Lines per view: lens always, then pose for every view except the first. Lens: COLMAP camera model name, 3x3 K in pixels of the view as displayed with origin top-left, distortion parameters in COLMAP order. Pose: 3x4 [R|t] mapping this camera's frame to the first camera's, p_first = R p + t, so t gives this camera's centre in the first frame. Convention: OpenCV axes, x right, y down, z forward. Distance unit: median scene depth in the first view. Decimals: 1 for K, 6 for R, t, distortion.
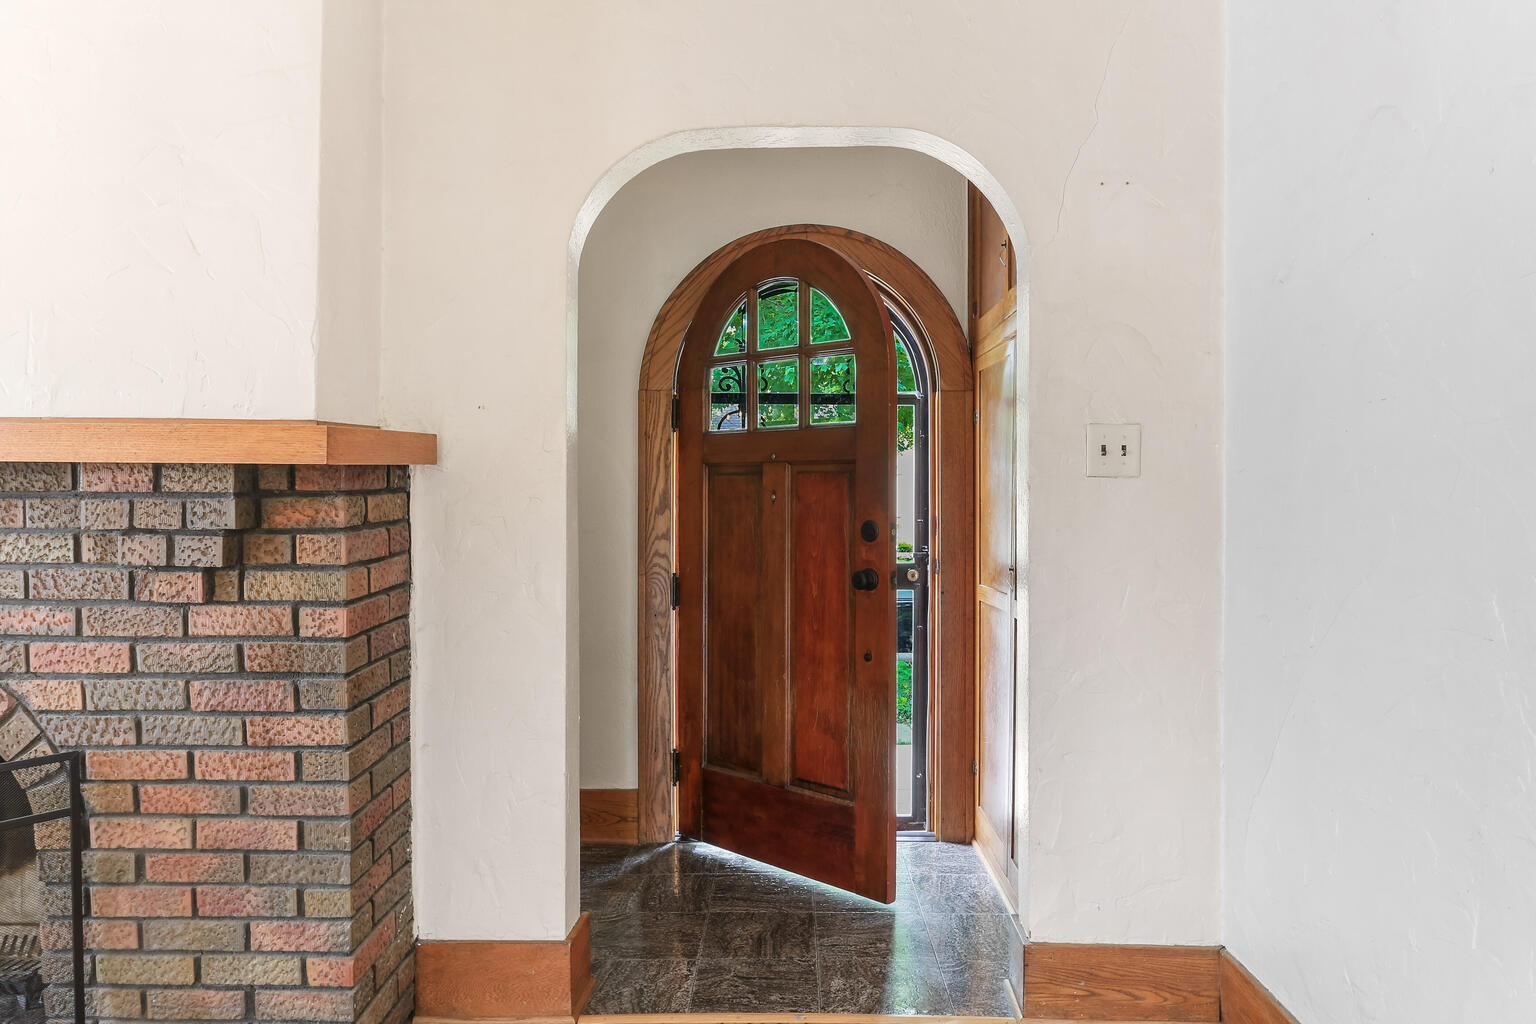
lens RADIAL K [[1017.3, 0, 821.0], [0, 1017.3, 497.0], [0, 0, 1]] dist [-0.007210, -0.004652]
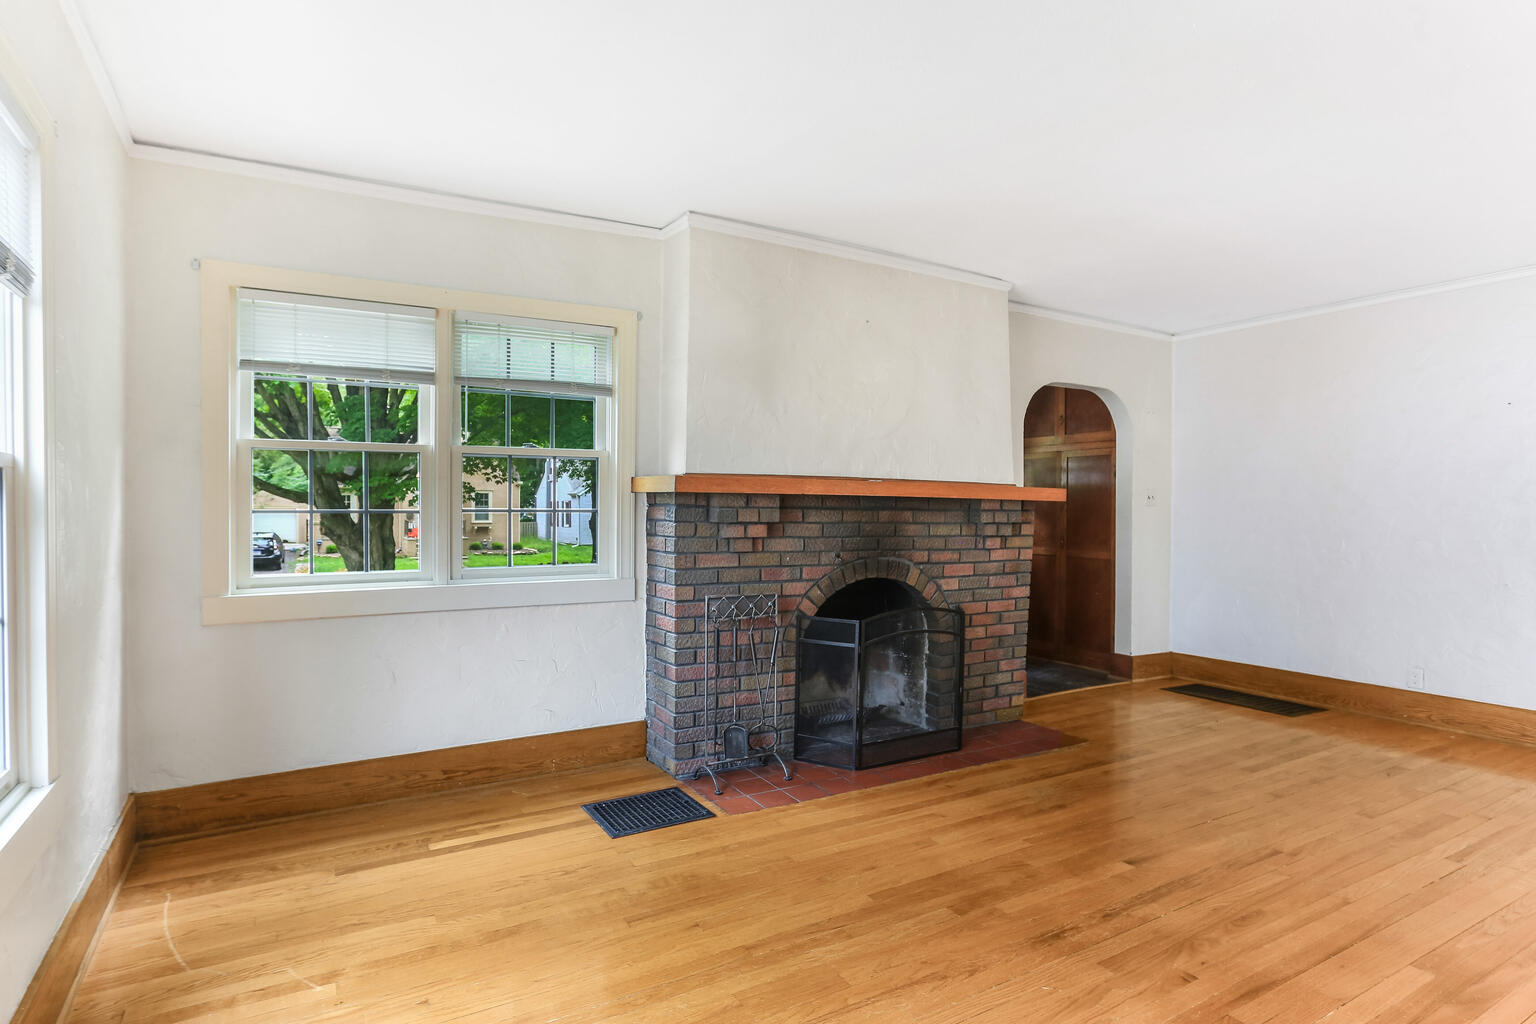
lens RADIAL K [[809.4, 0, 739.9], [0, 809.4, 512.9], [0, 0, 1]] dist [-0.020611, 0.011496]
pose [[0.866096, 0.003319, 0.499866, -2.335301], [-0.006561, 0.999967, 0.004728, -0.001477], [-0.499834, -0.007374, 0.866090, -0.592718]]
